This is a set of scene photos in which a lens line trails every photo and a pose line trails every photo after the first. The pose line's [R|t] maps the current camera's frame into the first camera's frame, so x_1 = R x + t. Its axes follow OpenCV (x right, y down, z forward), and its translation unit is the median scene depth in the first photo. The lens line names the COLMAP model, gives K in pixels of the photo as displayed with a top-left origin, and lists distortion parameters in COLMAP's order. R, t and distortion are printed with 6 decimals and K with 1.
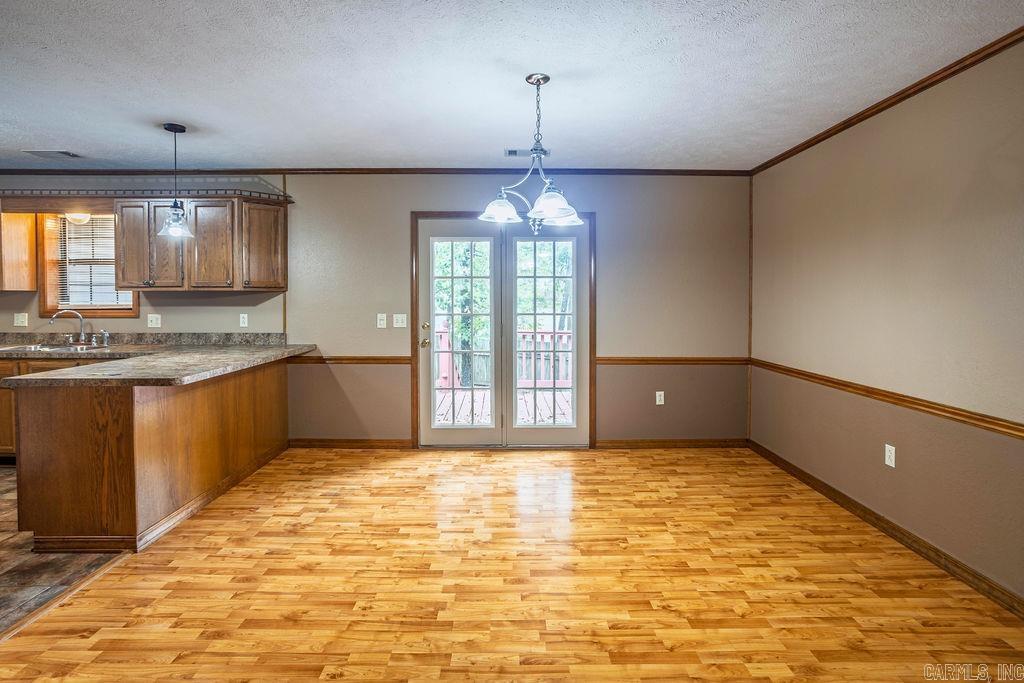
lens RADIAL K [[517.5, 0, 510.2], [0, 517.5, 284.9], [0, 0, 1]] dist [-0.043395, 0.019233]
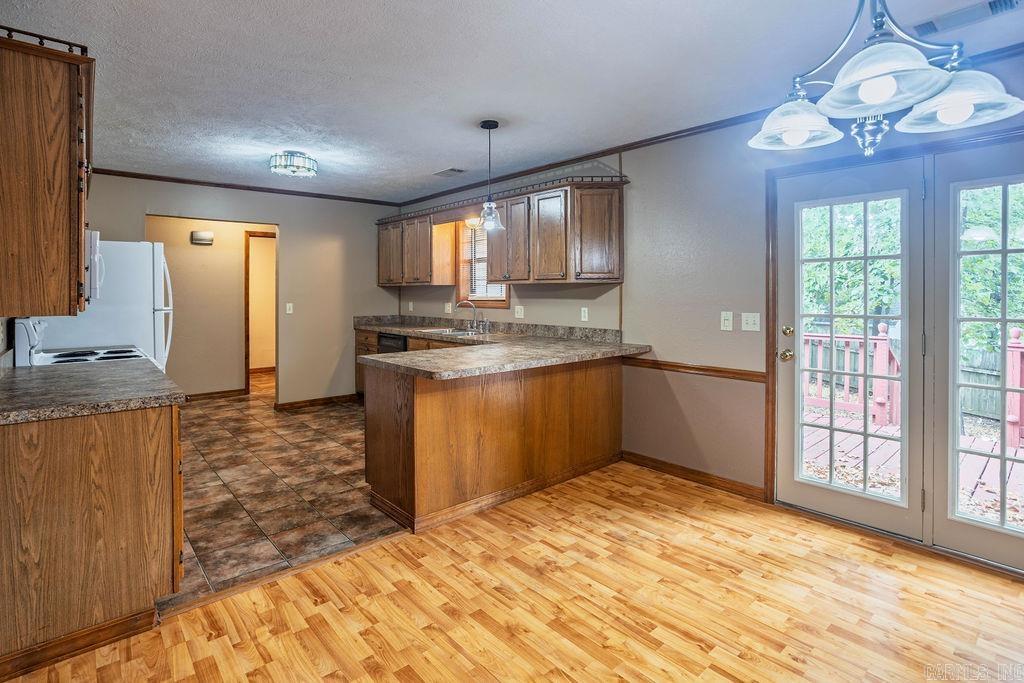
lens RADIAL K [[517.5, 0, 510.2], [0, 517.5, 284.9], [0, 0, 1]] dist [-0.043395, 0.019233]
pose [[0.652654, -0.007785, -0.757616, 0.118355], [0.018417, 0.999815, 0.005592, 0.006904], [0.757432, -0.017602, 0.652676, 0.280008]]
